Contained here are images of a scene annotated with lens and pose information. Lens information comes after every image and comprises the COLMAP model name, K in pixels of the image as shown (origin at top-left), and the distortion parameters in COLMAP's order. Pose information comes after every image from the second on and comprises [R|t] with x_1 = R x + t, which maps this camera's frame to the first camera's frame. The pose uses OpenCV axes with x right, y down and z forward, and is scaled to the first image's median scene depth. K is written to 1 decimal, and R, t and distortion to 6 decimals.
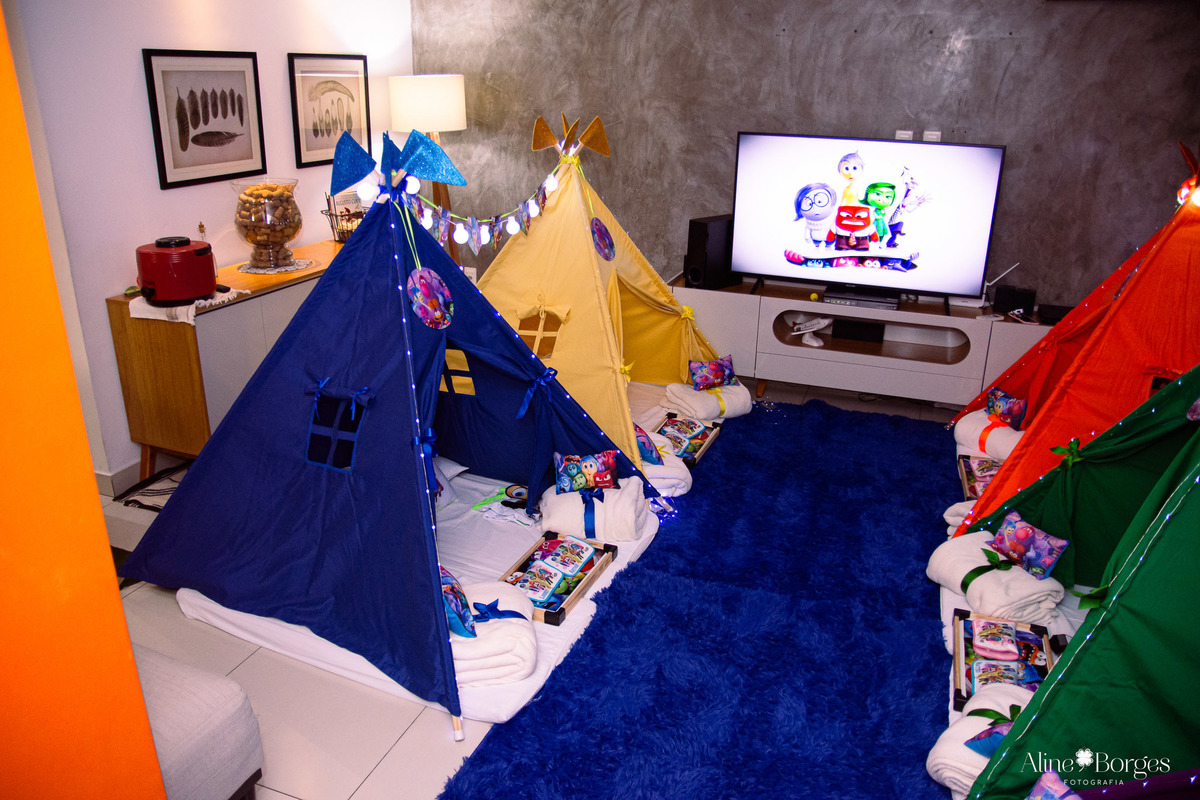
lens RADIAL K [[920.1, 0, 600.0], [0, 920.1, 400.0], [0, 0, 1]] dist [-0.125760, 0.140925]
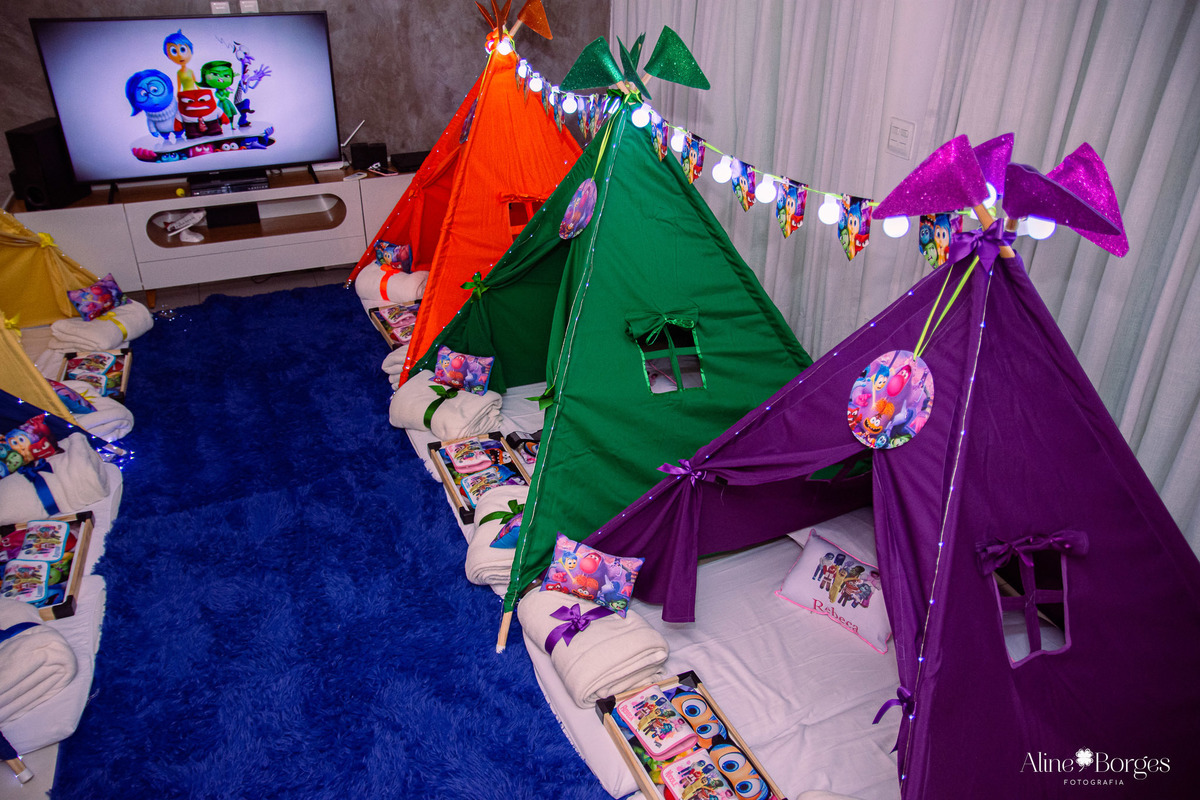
lens RADIAL K [[920.1, 0, 600.0], [0, 920.1, 400.0], [0, 0, 1]] dist [-0.125760, 0.140925]
pose [[0.729724, -0.334072, 0.596573, -0.089533], [0.231021, 0.941666, 0.244735, -0.040486], [-0.643531, -0.040768, 0.764333, -0.018571]]
